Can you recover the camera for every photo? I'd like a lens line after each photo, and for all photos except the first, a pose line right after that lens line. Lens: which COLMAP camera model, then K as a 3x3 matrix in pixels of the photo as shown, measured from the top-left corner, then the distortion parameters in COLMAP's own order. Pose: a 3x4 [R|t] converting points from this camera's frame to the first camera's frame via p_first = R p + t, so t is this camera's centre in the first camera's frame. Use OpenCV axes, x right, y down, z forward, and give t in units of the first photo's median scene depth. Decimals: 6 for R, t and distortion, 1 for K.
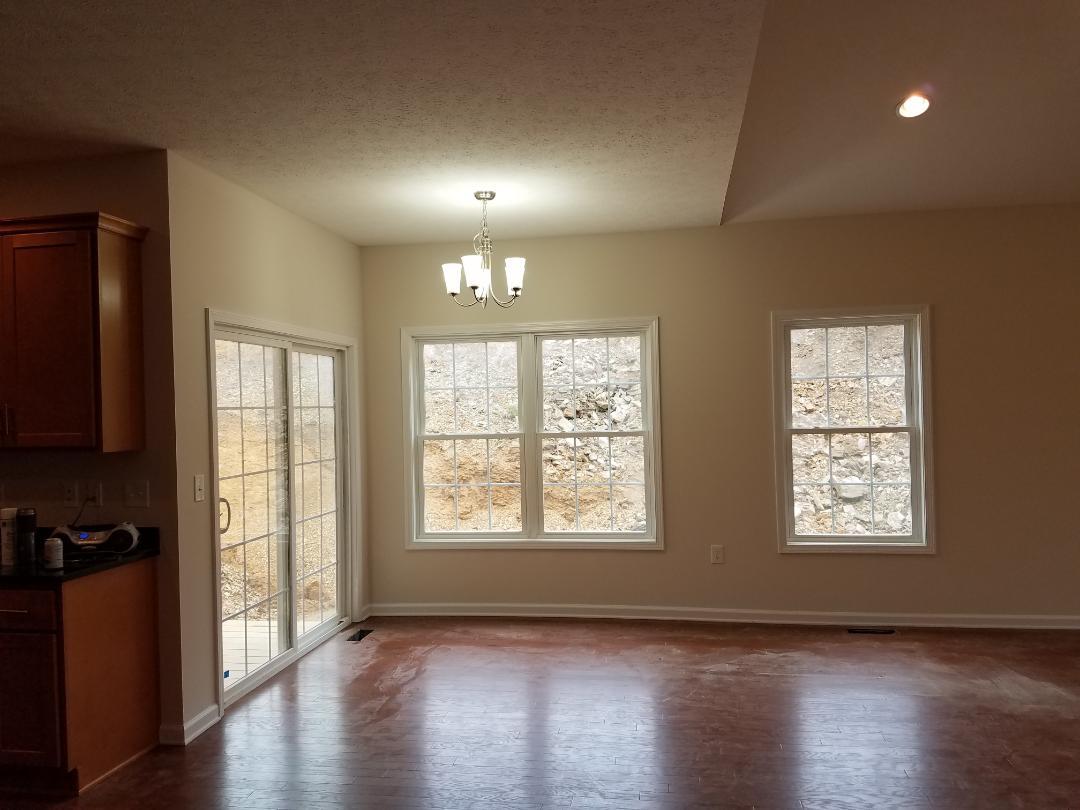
lens RADIAL K [[827.8, 0, 540.0], [0, 827.8, 405.0], [0, 0, 1]] dist [0.135928, -0.181016]
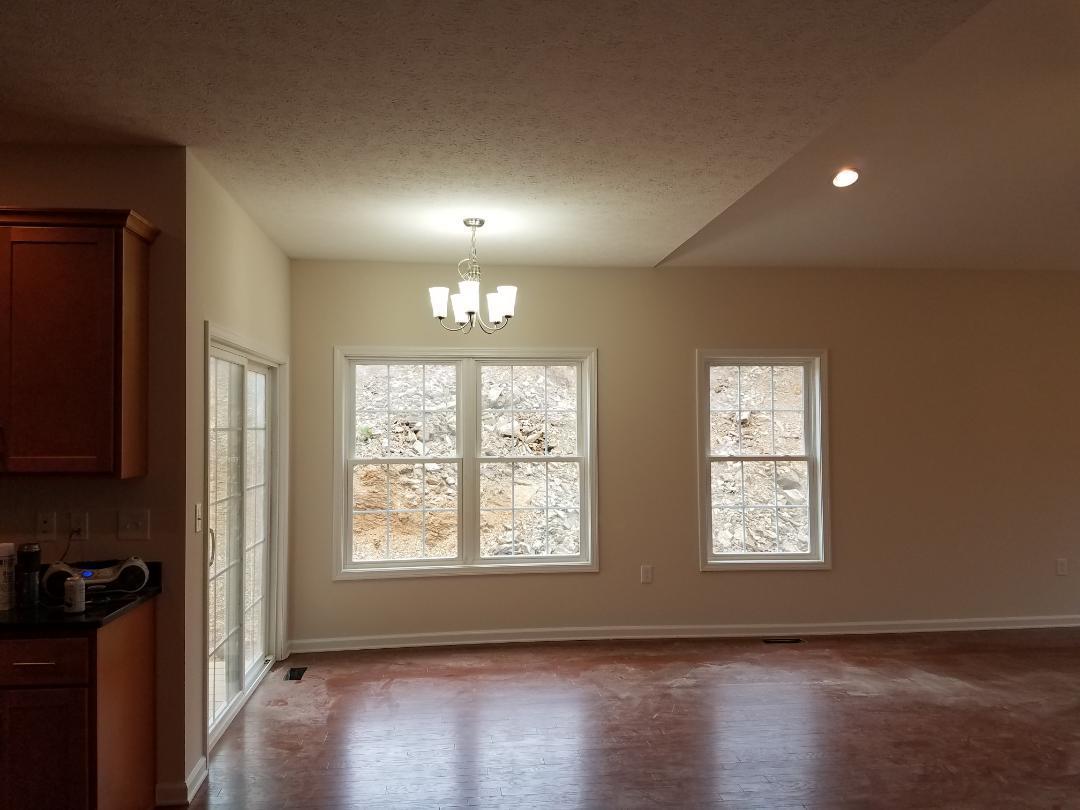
lens RADIAL K [[831.3, 0, 540.0], [0, 831.3, 405.0], [0, 0, 1]] dist [0.168904, -0.246445]
pose [[0.960933, 0.027593, 0.275403, -0.232505], [-0.020402, 0.999373, -0.028944, -0.002911], [-0.276029, 0.022194, 0.960893, 0.011190]]
